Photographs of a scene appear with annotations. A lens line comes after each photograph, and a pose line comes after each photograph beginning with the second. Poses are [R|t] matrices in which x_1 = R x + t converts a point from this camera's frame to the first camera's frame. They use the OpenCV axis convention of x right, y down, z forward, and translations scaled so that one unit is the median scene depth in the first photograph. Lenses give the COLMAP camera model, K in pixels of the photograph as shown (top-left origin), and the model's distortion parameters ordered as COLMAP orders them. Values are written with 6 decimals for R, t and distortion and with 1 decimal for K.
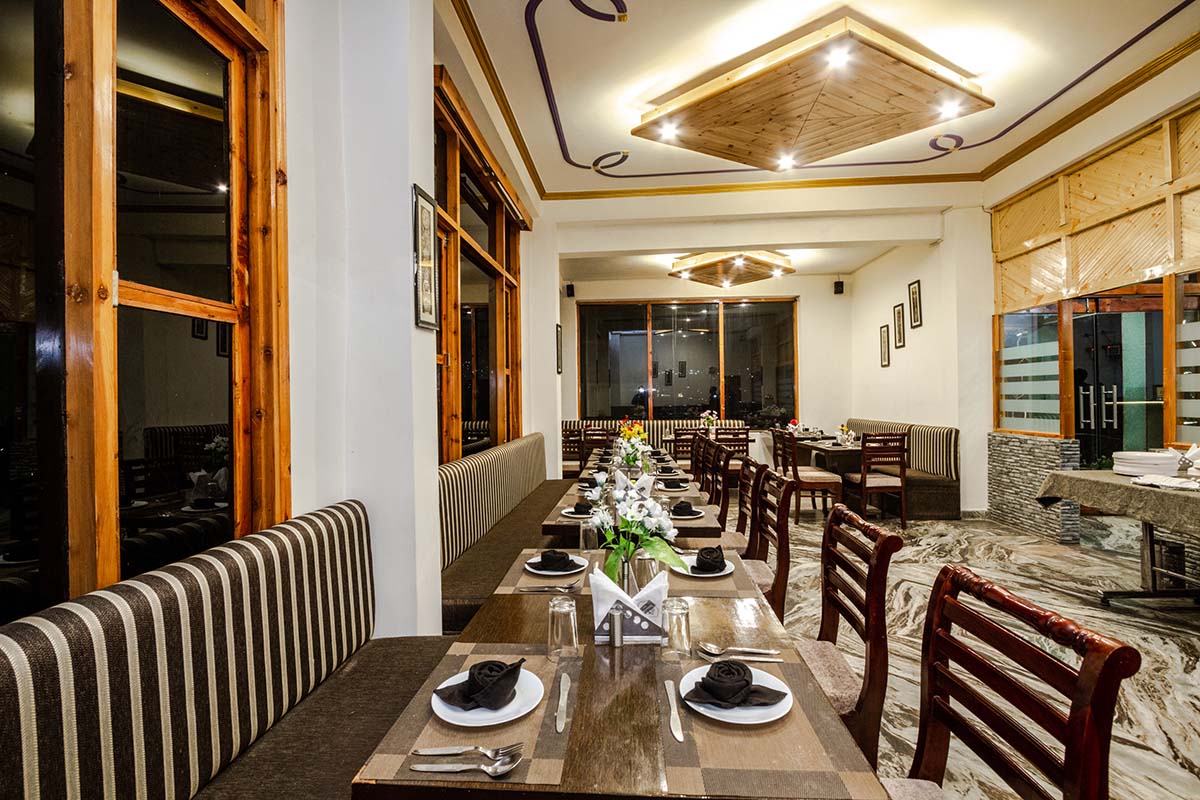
lens RADIAL K [[526.2, 0, 600.0], [0, 526.2, 400.0], [0, 0, 1]] dist [-0.014071, -0.000063]
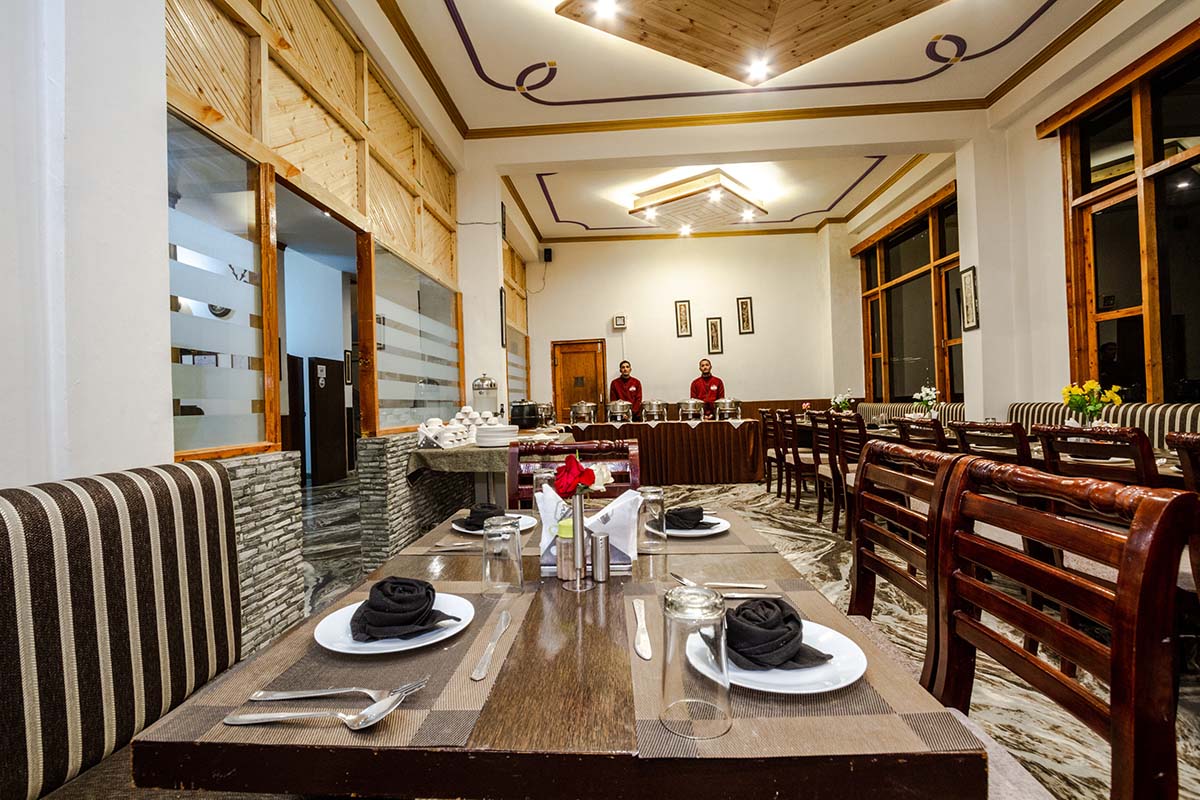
lens RADIAL K [[526.2, 0, 600.0], [0, 526.2, 400.0], [0, 0, 1]] dist [-0.014071, -0.000063]
pose [[-0.998807, 0.046514, -0.014840, 0.591287], [0.046544, 0.998915, -0.001704, 0.040866], [0.014745, -0.002393, -0.999888, 1.486385]]
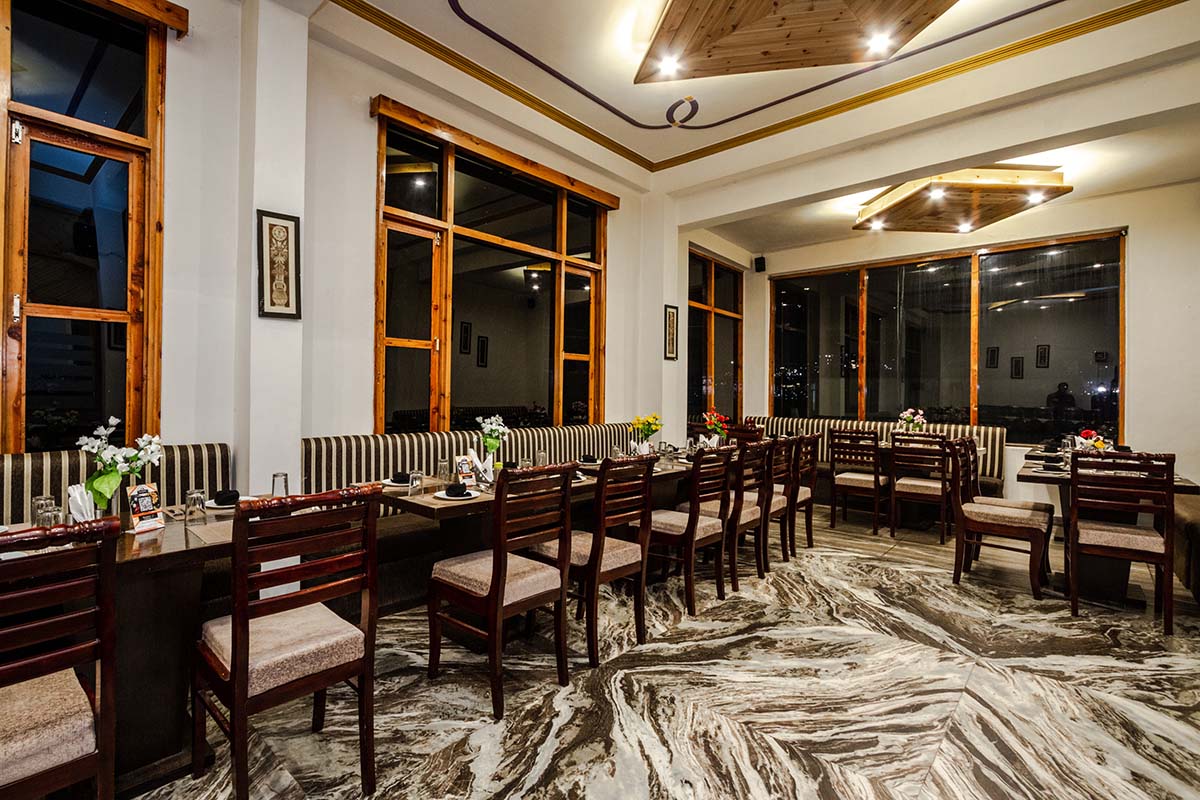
lens RADIAL K [[559.3, 0, 564.7], [0, 559.3, 396.7], [0, 0, 1]] dist [-0.015160, -0.000035]
pose [[0.773081, 0.022293, -0.633916, 0.508218], [-0.023148, 0.999708, 0.006928, 0.014494], [0.633885, 0.009318, 0.773371, 0.182847]]
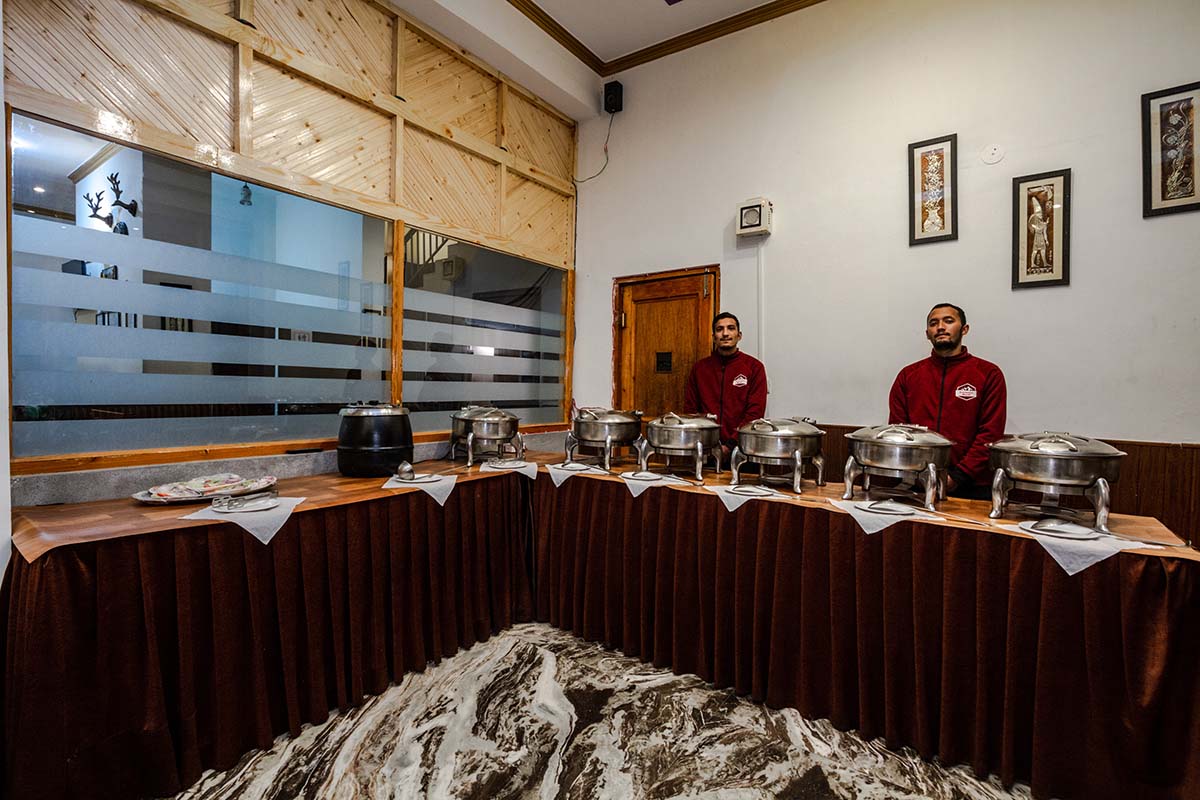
lens RADIAL K [[568.2, 0, 580.3], [0, 568.2, 398.3], [0, 0, 1]] dist [-0.015176, 0.000132]
pose [[-0.850212, -0.010608, 0.526334, 0.275541], [-0.000586, 0.999815, 0.019204, 0.010900], [-0.526440, 0.016019, -0.850061, 0.519869]]
